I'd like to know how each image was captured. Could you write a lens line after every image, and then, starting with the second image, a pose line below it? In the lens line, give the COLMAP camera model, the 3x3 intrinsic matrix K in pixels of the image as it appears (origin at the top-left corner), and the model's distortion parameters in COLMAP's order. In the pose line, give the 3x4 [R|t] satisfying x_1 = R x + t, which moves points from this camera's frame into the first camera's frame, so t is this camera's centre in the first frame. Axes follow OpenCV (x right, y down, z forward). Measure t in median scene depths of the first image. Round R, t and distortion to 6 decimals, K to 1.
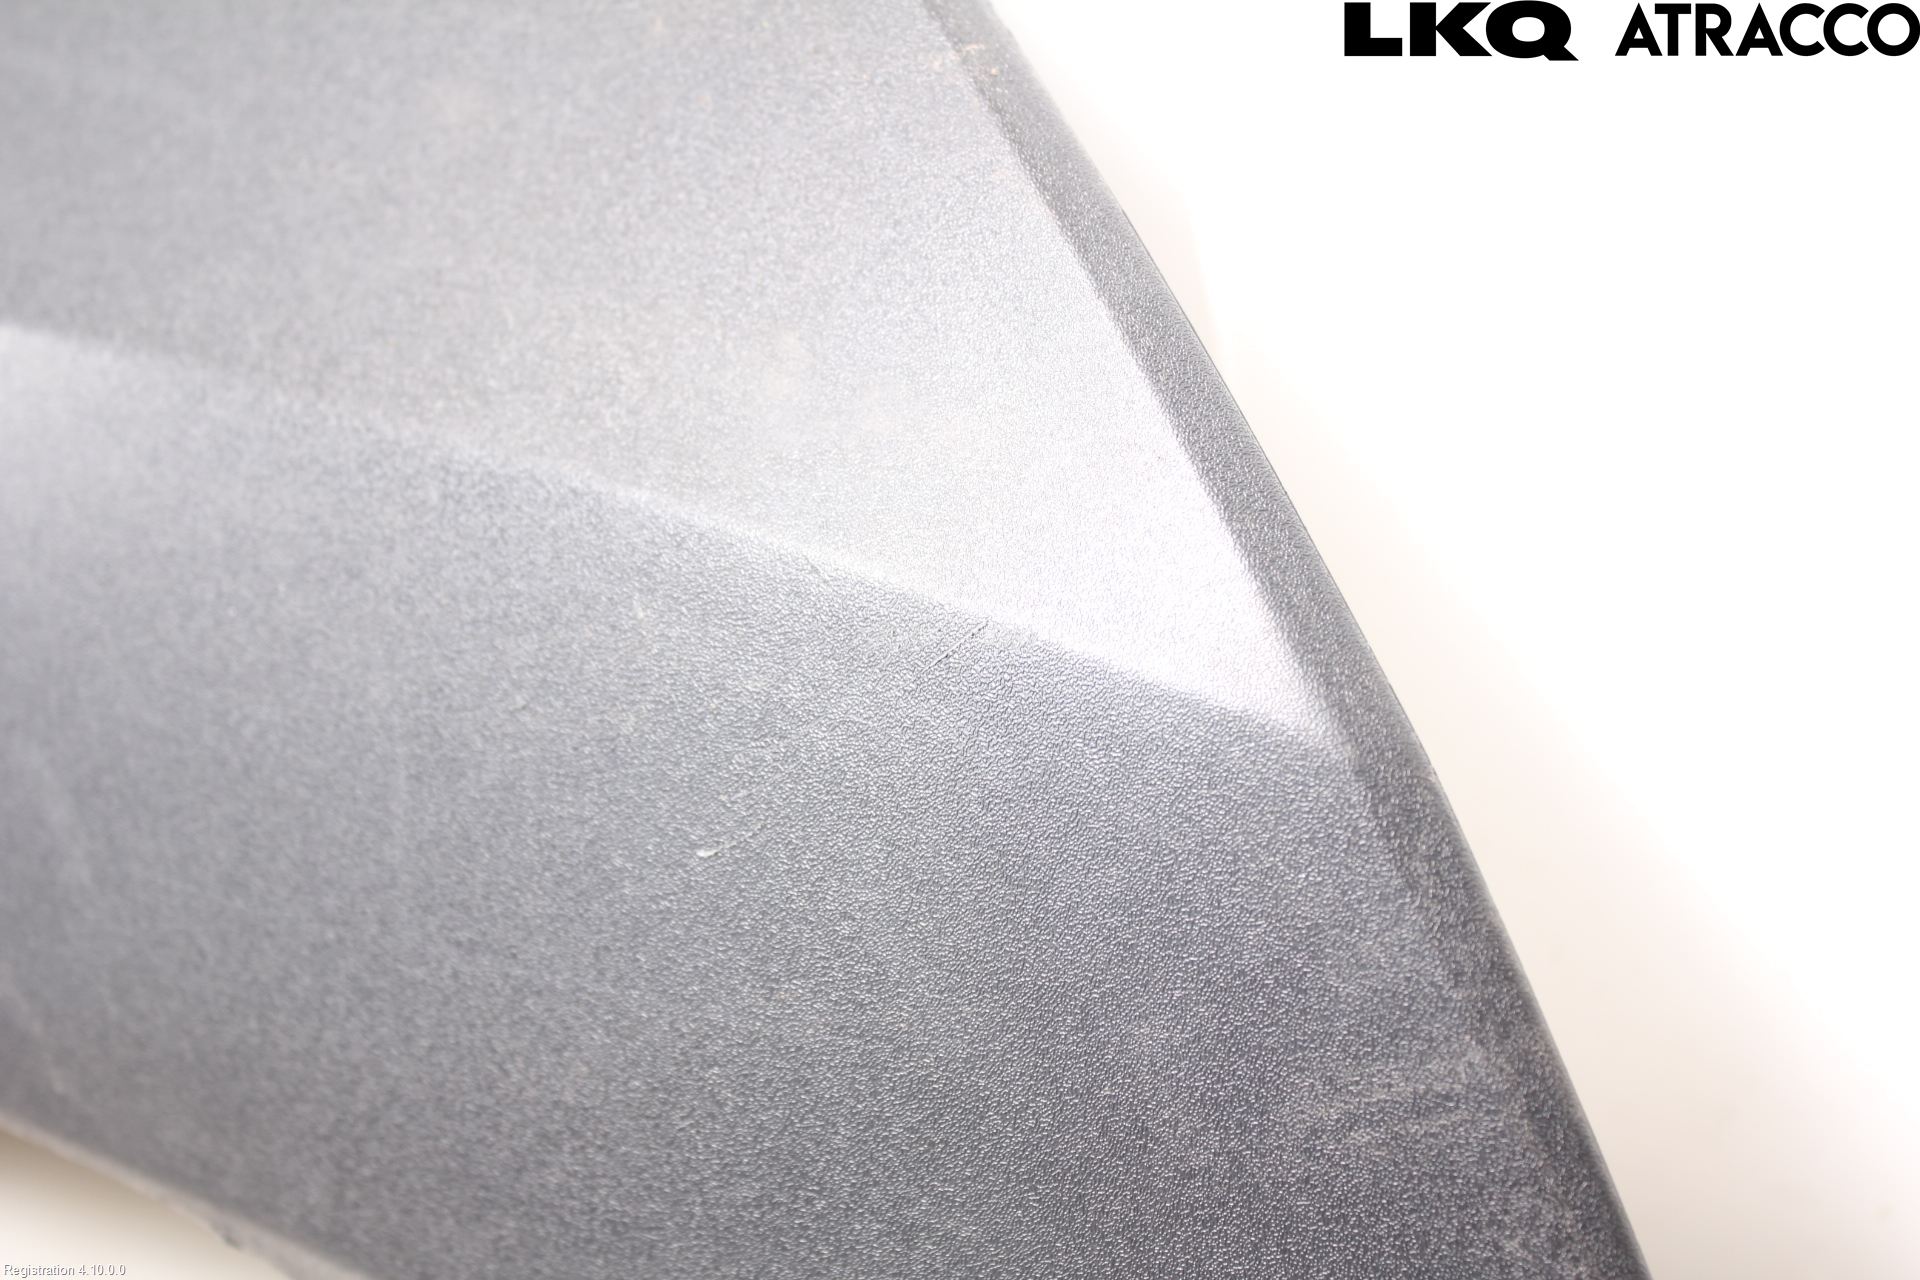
lens RADIAL K [[3108.6, 0, 960.9], [0, 3108.6, 641.2], [0, 0, 1]] dist [-0.037777, 0.000000]
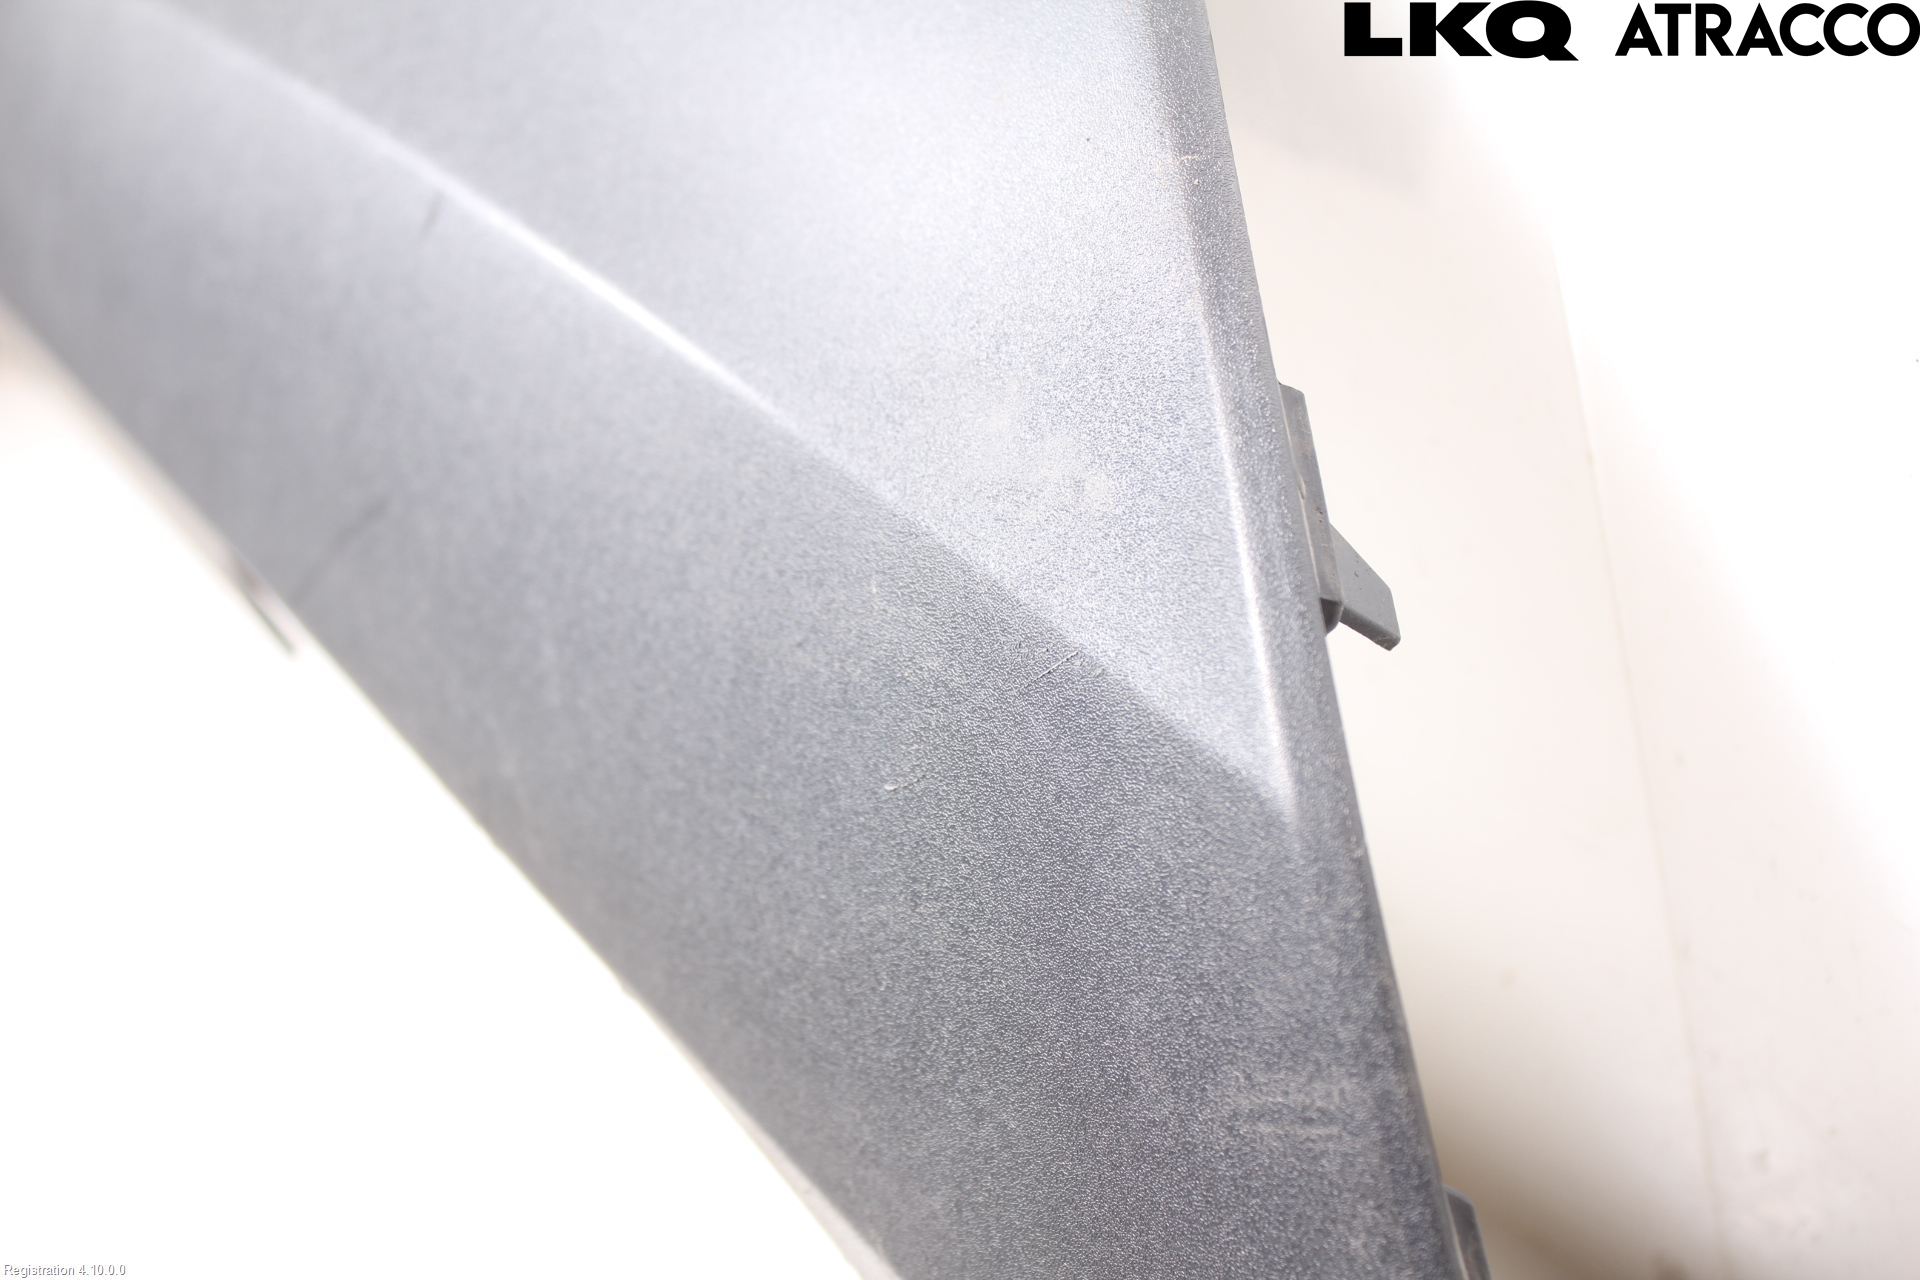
lens RADIAL K [[3108.6, 0, 959.2], [0, 3108.6, 638.7], [0, 0, 1]] dist [-0.037777, 0.000000]
pose [[0.894350, 0.157051, -0.418896, 0.470942], [-0.103229, 0.983533, 0.148348, -0.184668], [0.435296, -0.089433, 0.895834, -0.115763]]
